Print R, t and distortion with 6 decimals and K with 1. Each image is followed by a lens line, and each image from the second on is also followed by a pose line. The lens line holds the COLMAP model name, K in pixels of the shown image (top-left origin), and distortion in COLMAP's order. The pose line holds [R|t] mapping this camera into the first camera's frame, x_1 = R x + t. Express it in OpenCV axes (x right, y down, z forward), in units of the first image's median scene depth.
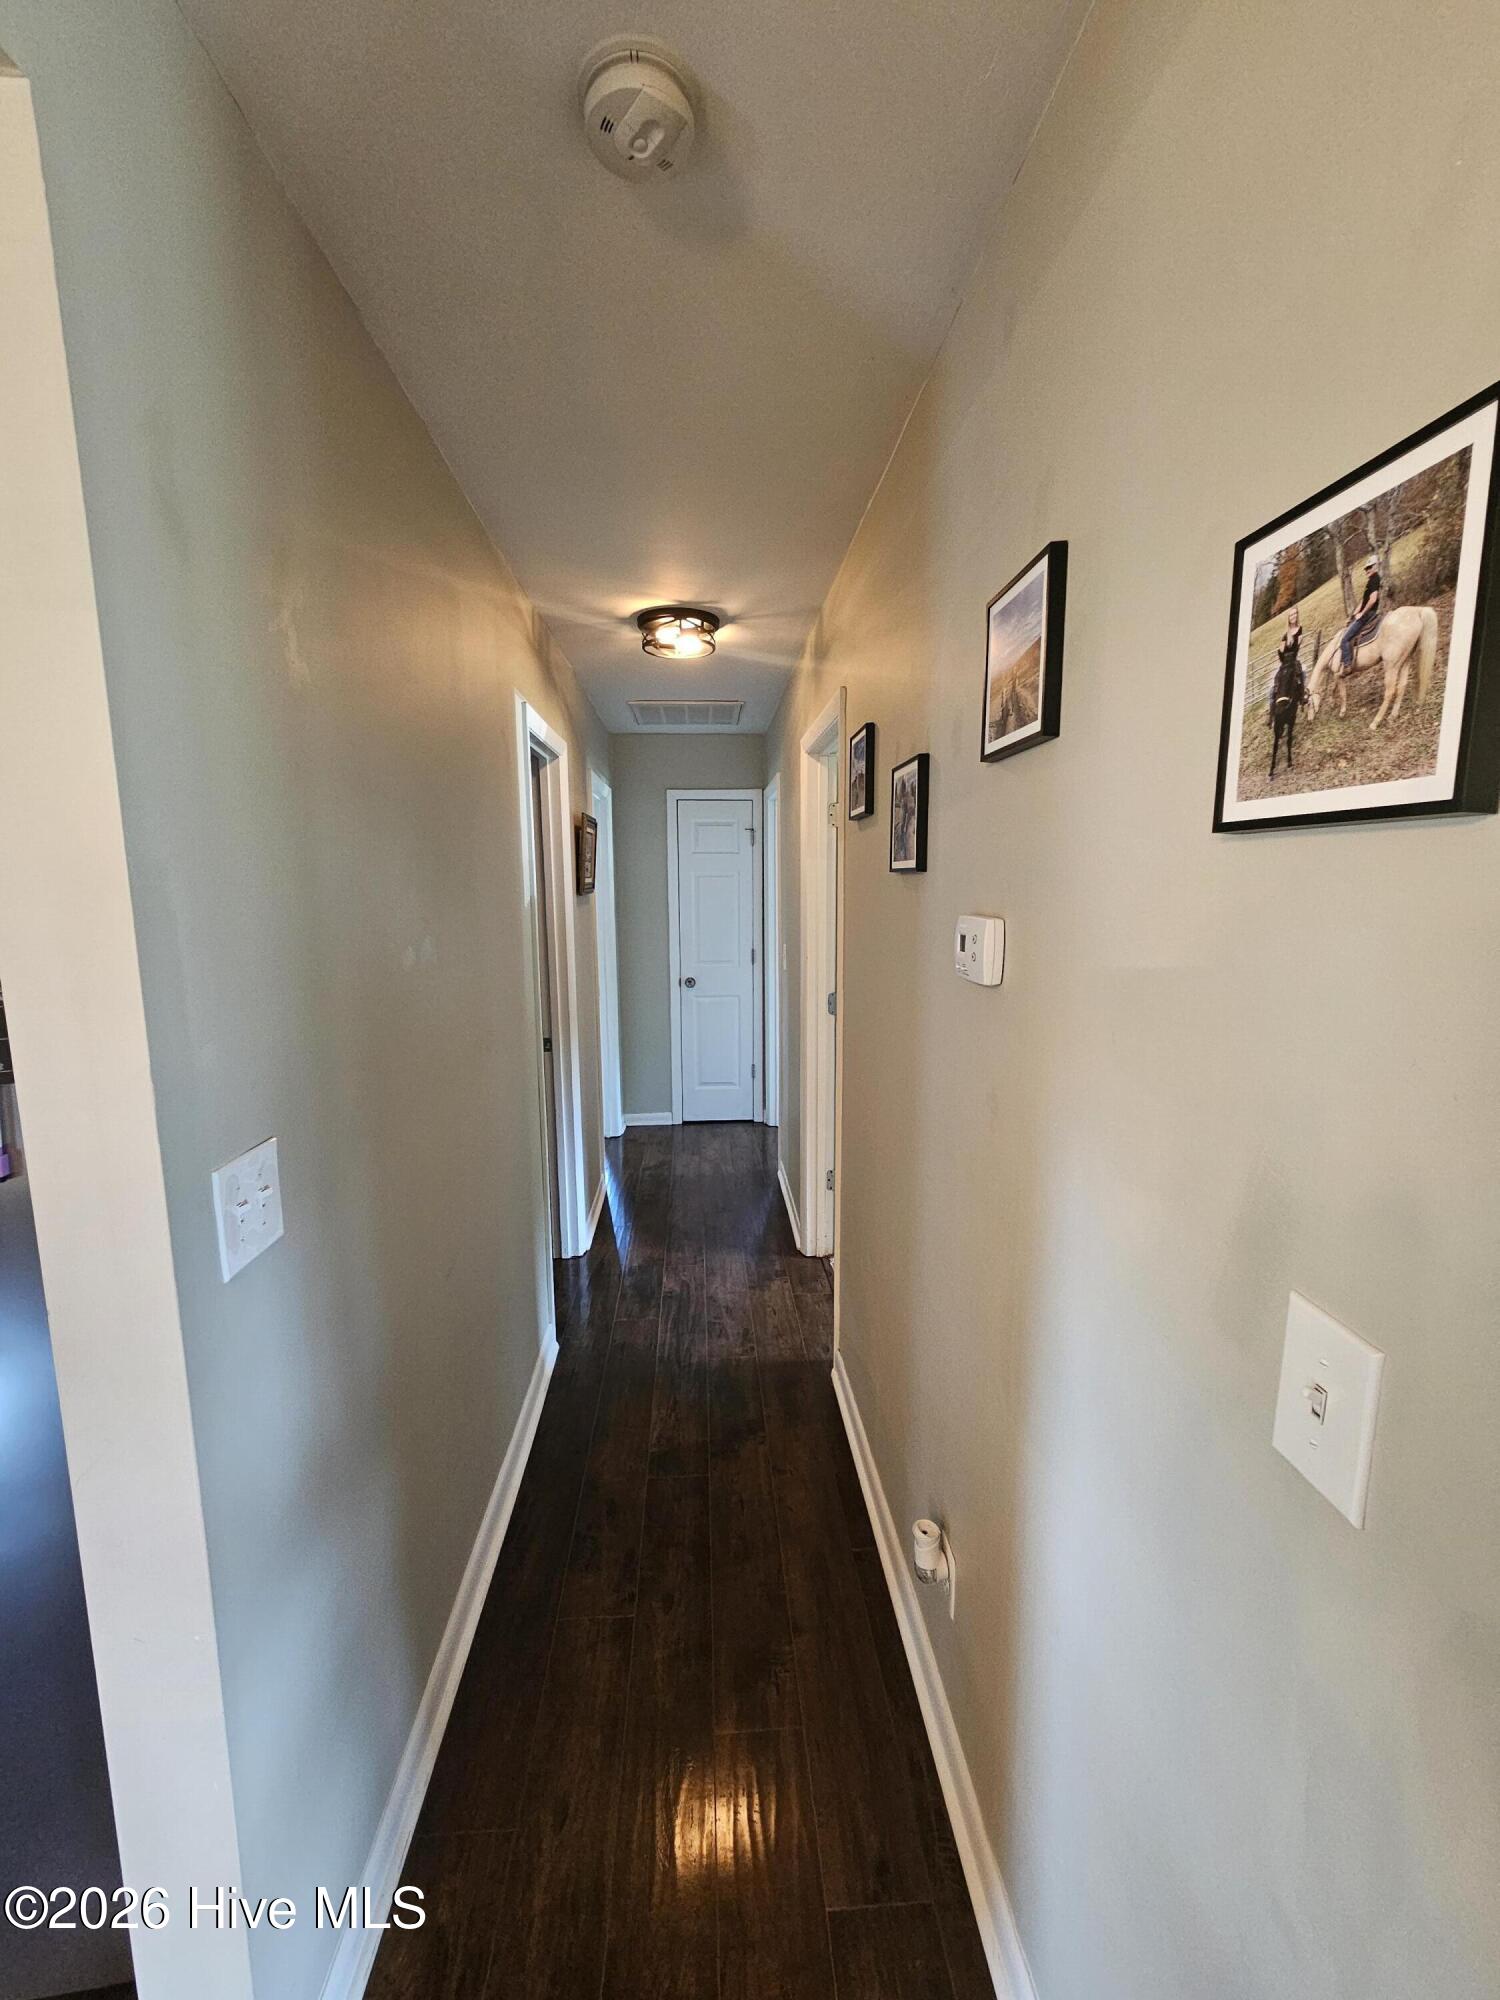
lens RADIAL K [[824.1, 0, 747.7], [0, 824.1, 1005.0], [0, 0, 1]] dist [-0.000174, -0.000481]
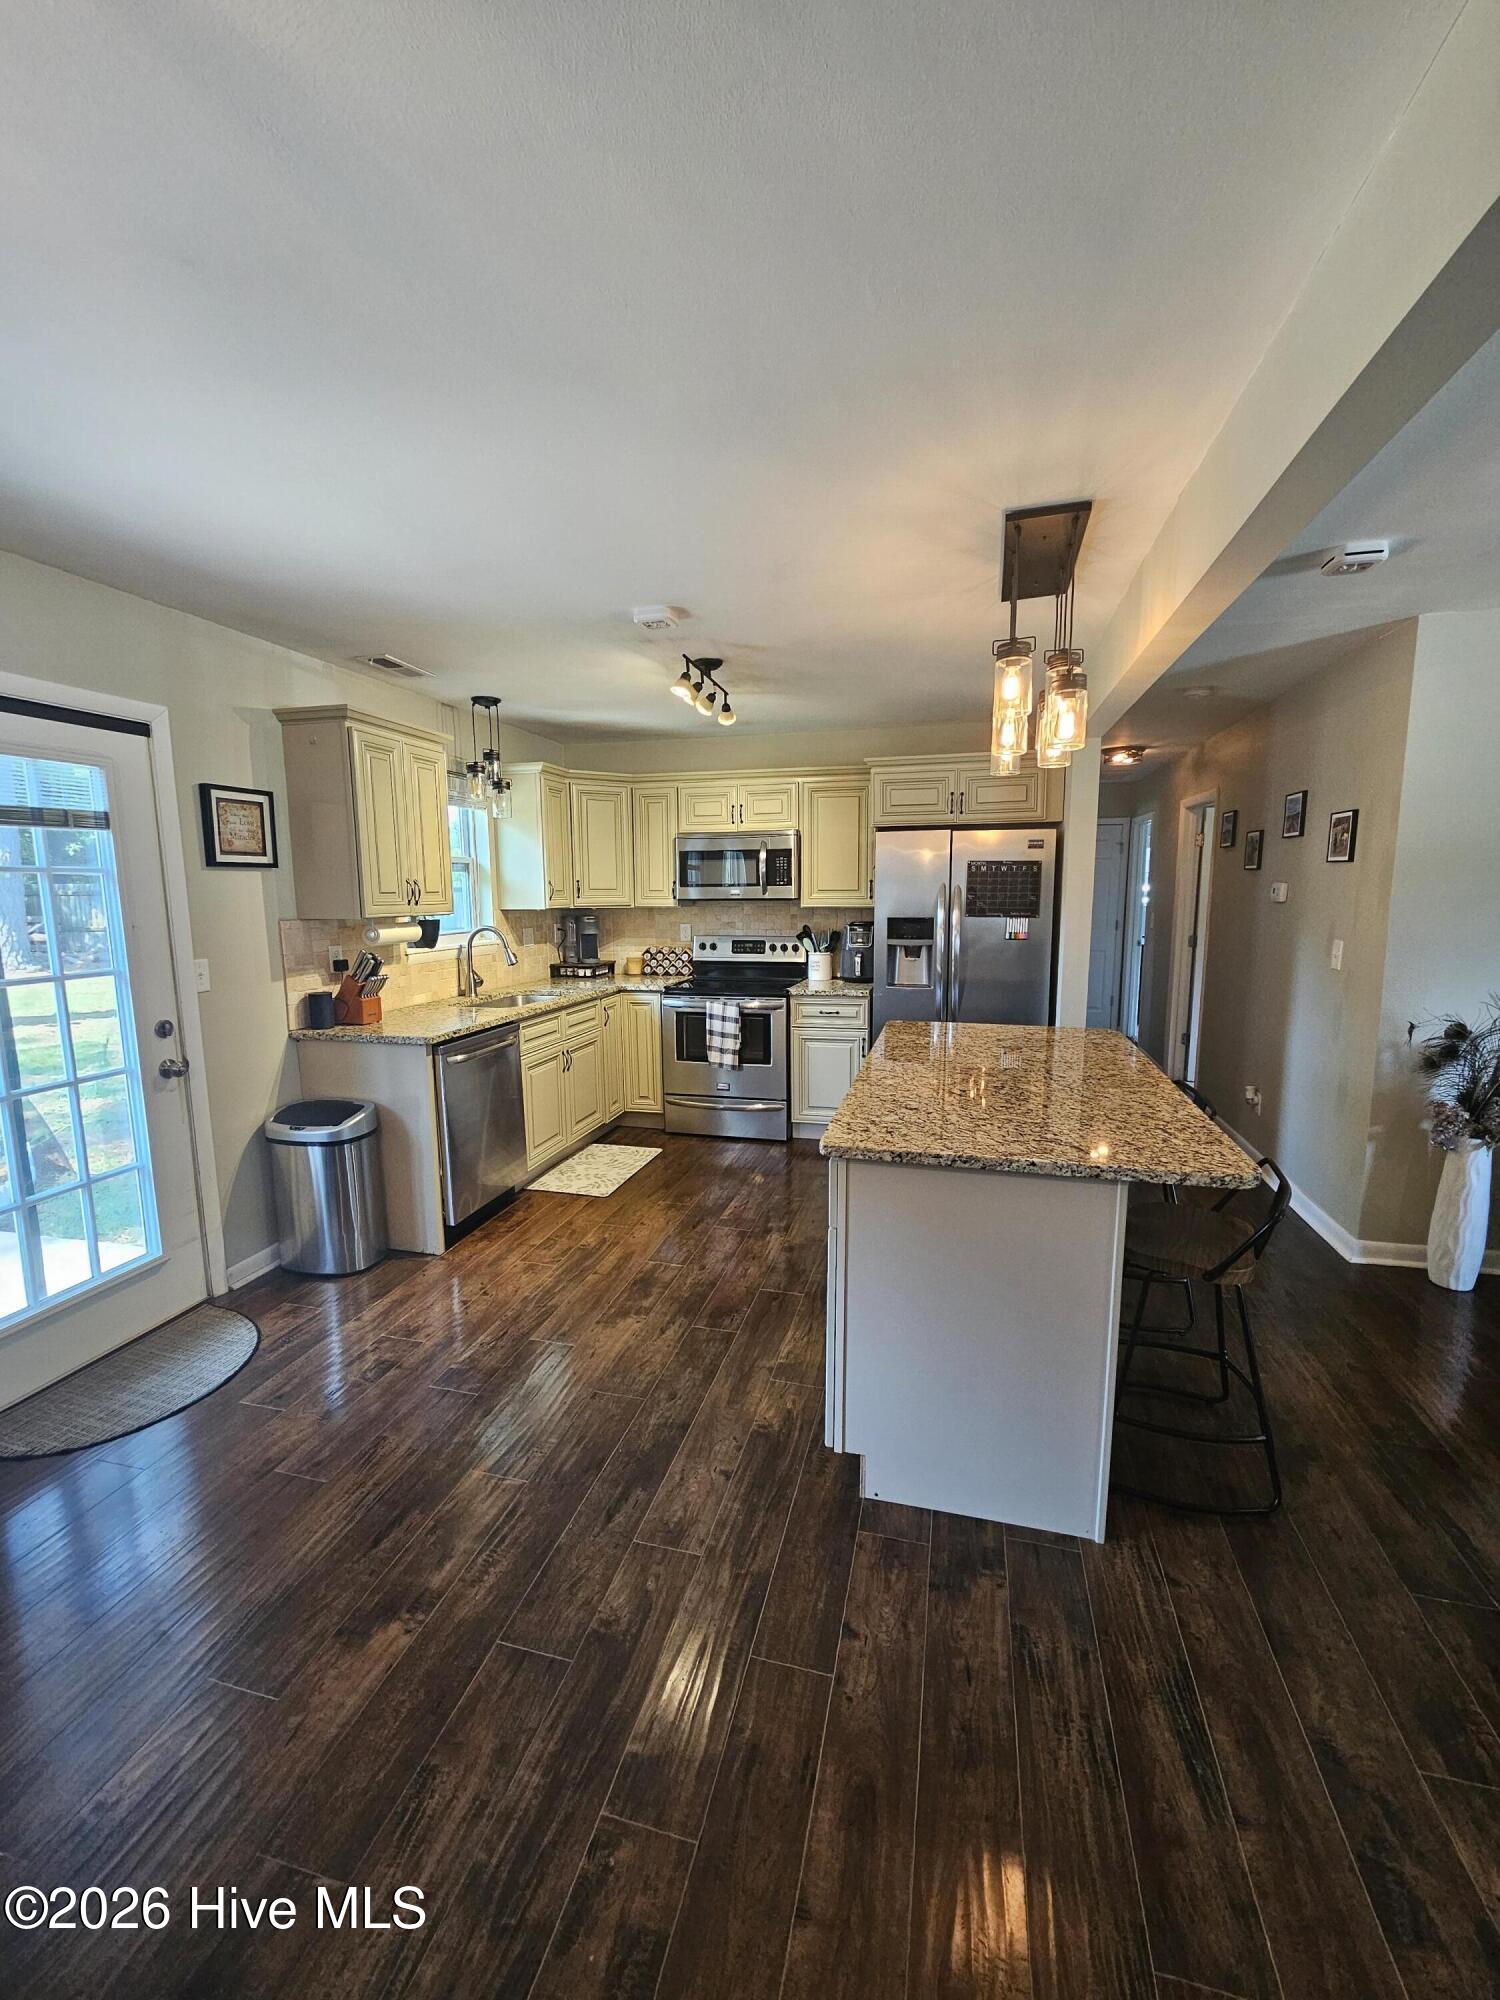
lens RADIAL K [[824.1, 0, 744.1], [0, 824.1, 1010.0], [0, 0, 1]] dist [-0.000174, -0.000481]
pose [[0.951063, 0.044566, -0.305767, -0.466416], [-0.042941, 0.999005, 0.012043, 0.289876], [0.306000, 0.001676, 0.952030, -1.790261]]
